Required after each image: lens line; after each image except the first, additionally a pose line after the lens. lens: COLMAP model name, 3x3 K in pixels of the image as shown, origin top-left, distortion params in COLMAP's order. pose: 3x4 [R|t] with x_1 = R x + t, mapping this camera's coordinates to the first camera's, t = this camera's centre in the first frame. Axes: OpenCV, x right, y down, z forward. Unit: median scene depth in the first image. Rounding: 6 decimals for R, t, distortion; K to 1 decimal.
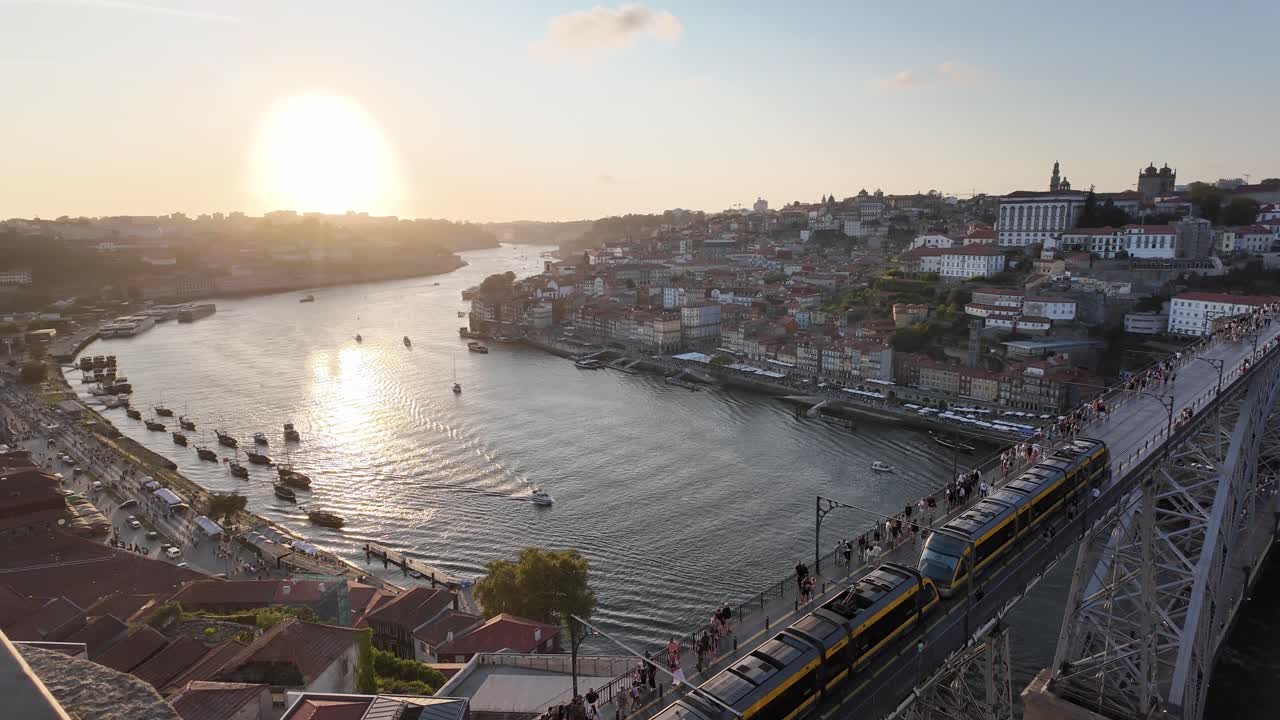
lens RADIAL K [[748.4, 0, 628.4], [0, 748.4, 363.9], [0, 0, 1]] dist [-0.000871, -0.000307]
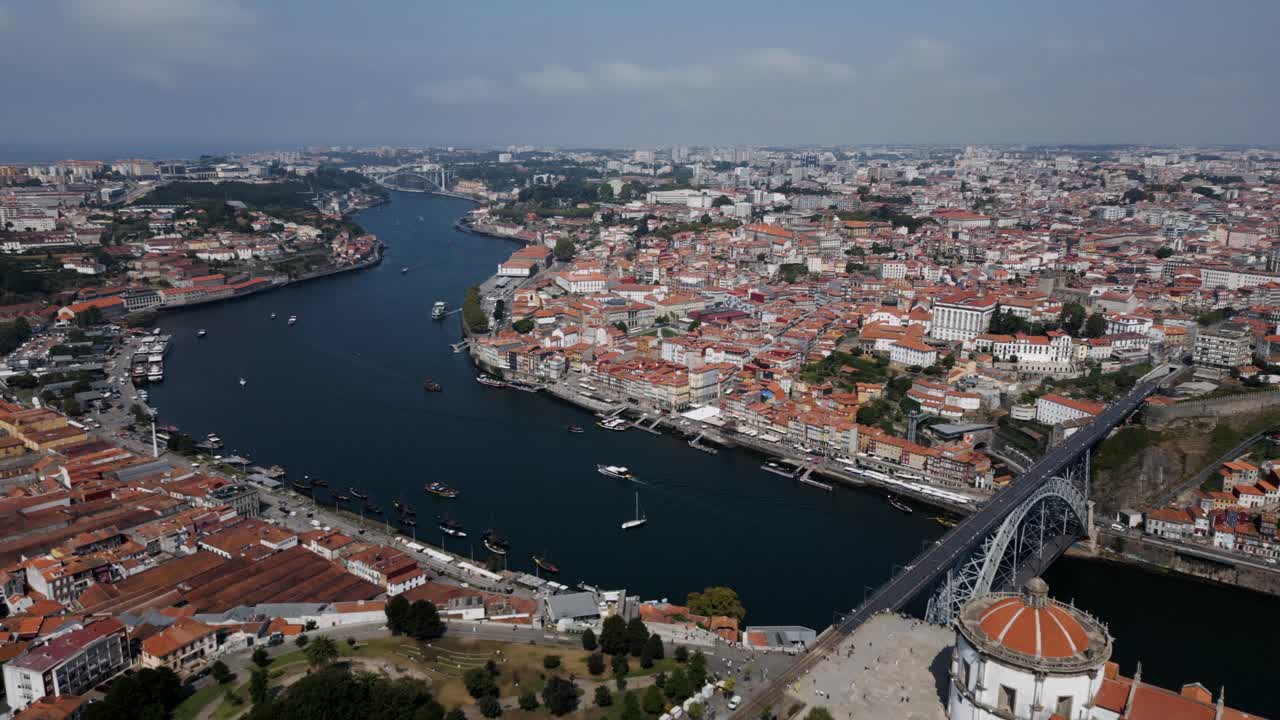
lens RADIAL K [[936.1, 0, 645.0], [0, 936.1, 353.4], [0, 0, 1]] dist [0.078637, -0.085339]
pose [[0.990375, -0.002169, 0.138393, -0.269544], [-0.003338, 0.999212, 0.039543, -0.211318], [-0.138370, -0.039624, 0.989588, -0.646970]]
